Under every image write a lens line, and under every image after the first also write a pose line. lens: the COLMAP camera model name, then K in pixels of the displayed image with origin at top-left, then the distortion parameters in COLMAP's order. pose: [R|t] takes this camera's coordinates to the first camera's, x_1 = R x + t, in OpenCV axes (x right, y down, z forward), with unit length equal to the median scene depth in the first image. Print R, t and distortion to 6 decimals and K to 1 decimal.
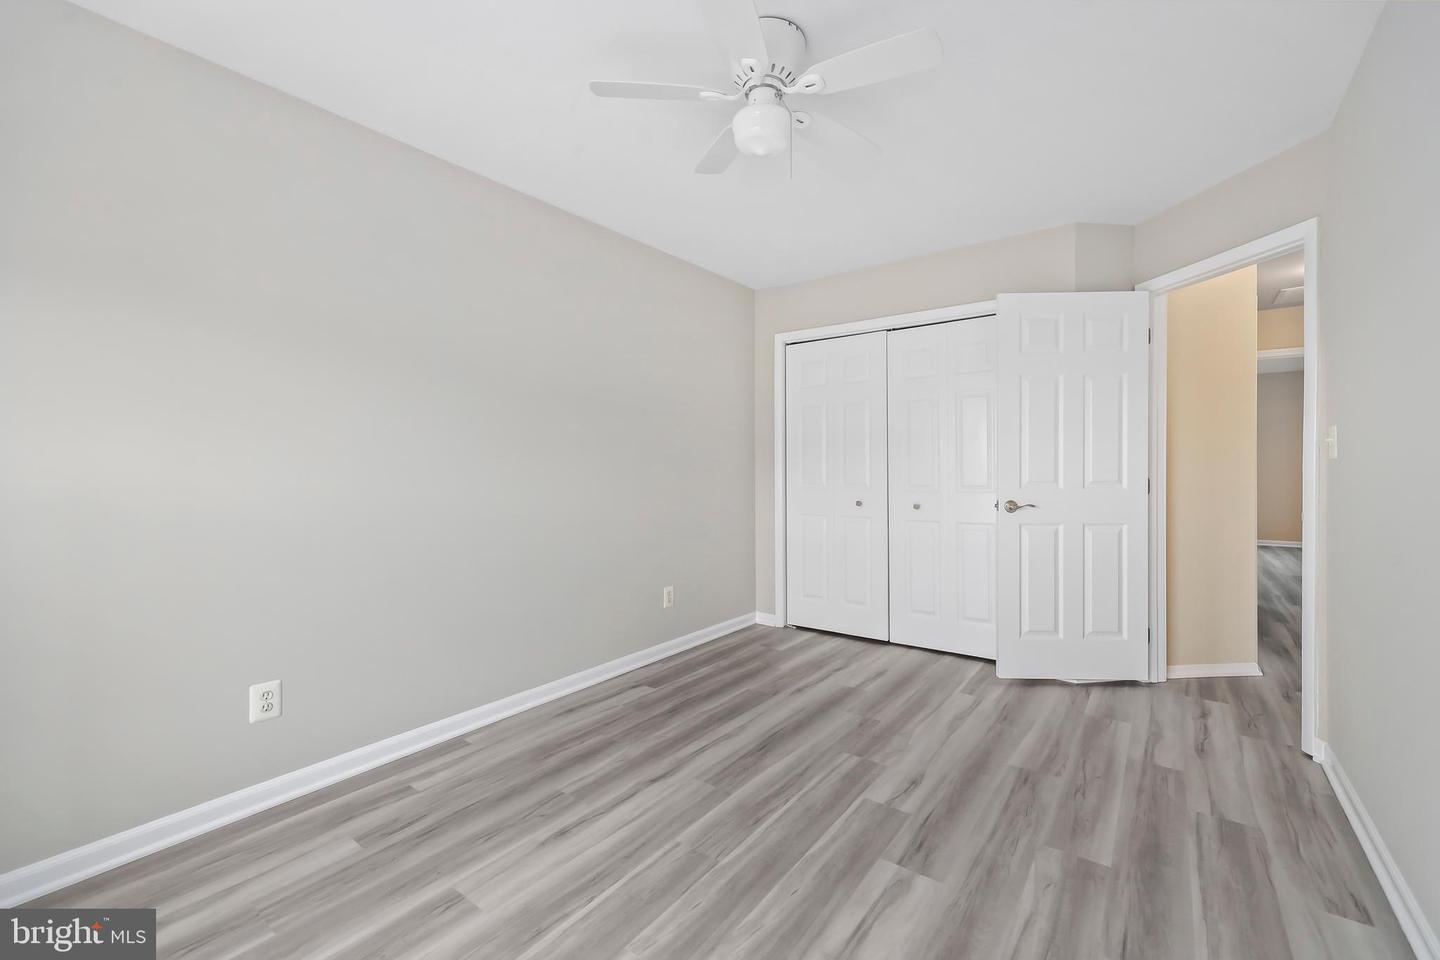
lens RADIAL K [[586.0, 0, 725.5], [0, 586.0, 475.1], [0, 0, 1]] dist [0.000074, 0.000271]
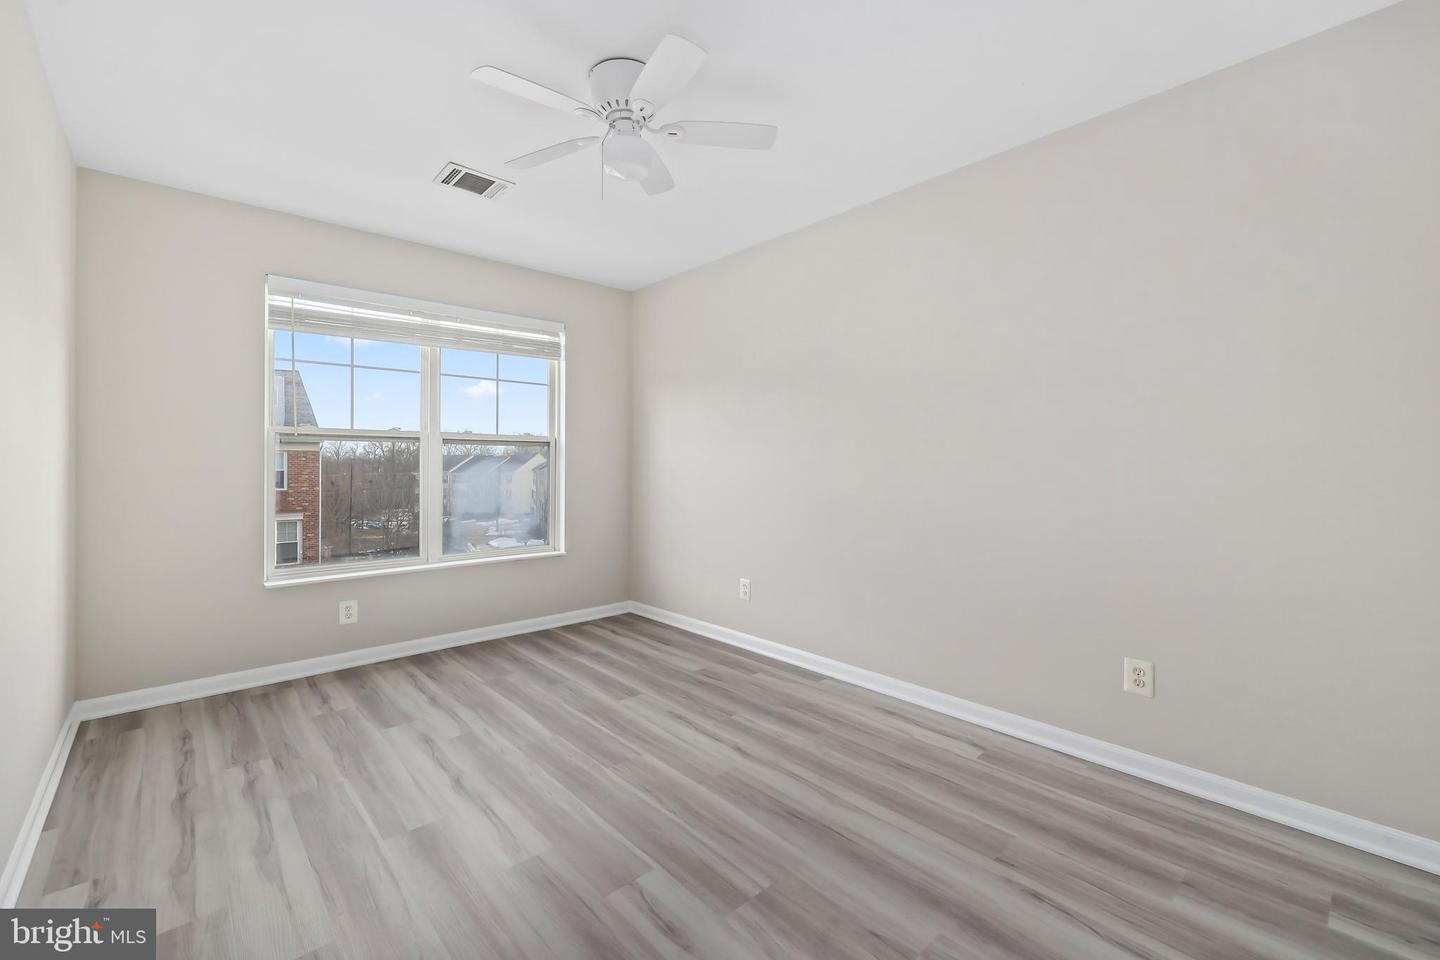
lens RADIAL K [[586.0, 0, 725.5], [0, 586.0, 475.1], [0, 0, 1]] dist [0.000074, 0.000271]
pose [[-0.158522, 0.028778, -0.986936, 0.921971], [-0.011577, 0.999452, 0.031003, -0.026876], [0.987288, 0.016340, -0.158102, 1.102836]]
